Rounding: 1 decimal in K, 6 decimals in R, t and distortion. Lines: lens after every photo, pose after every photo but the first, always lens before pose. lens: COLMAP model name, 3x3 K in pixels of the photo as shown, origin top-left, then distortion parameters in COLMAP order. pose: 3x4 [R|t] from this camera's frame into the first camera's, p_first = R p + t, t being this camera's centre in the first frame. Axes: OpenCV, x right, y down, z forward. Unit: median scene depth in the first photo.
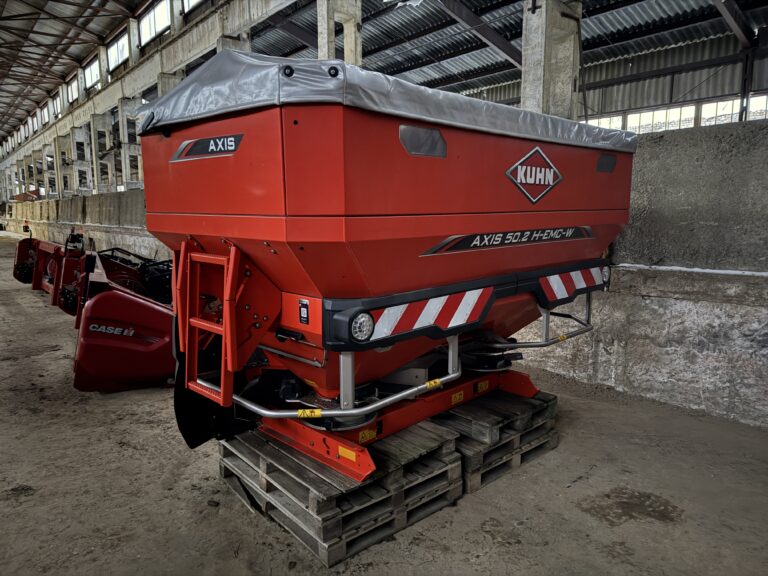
lens RADIAL K [[538.0, 0, 384.0], [0, 538.0, 288.0], [0, 0, 1]] dist [-0.004334, -0.005430]
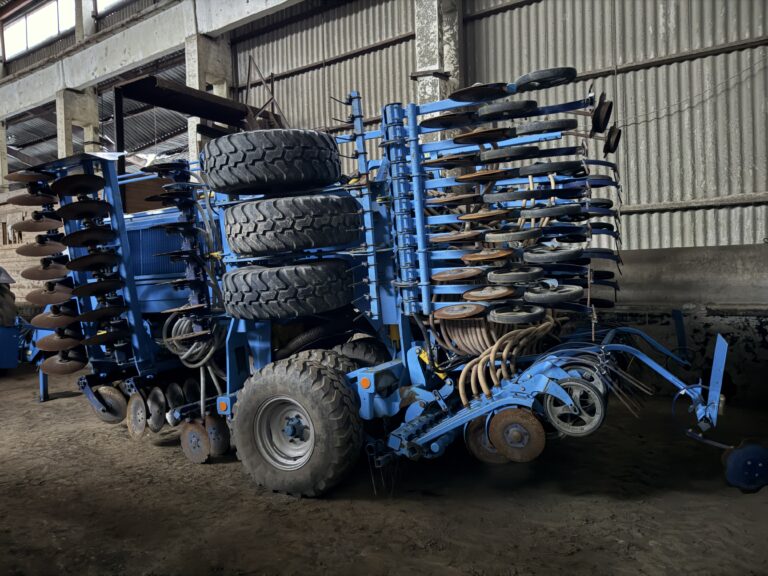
lens RADIAL K [[538.0, 0, 384.0], [0, 538.0, 288.0], [0, 0, 1]] dist [-0.004334, -0.005430]
pose [[0.947946, -0.020170, 0.317792, -0.246794], [0.068245, 0.987672, -0.140881, -0.029765], [-0.311033, 0.155235, 0.937636, 0.276865]]
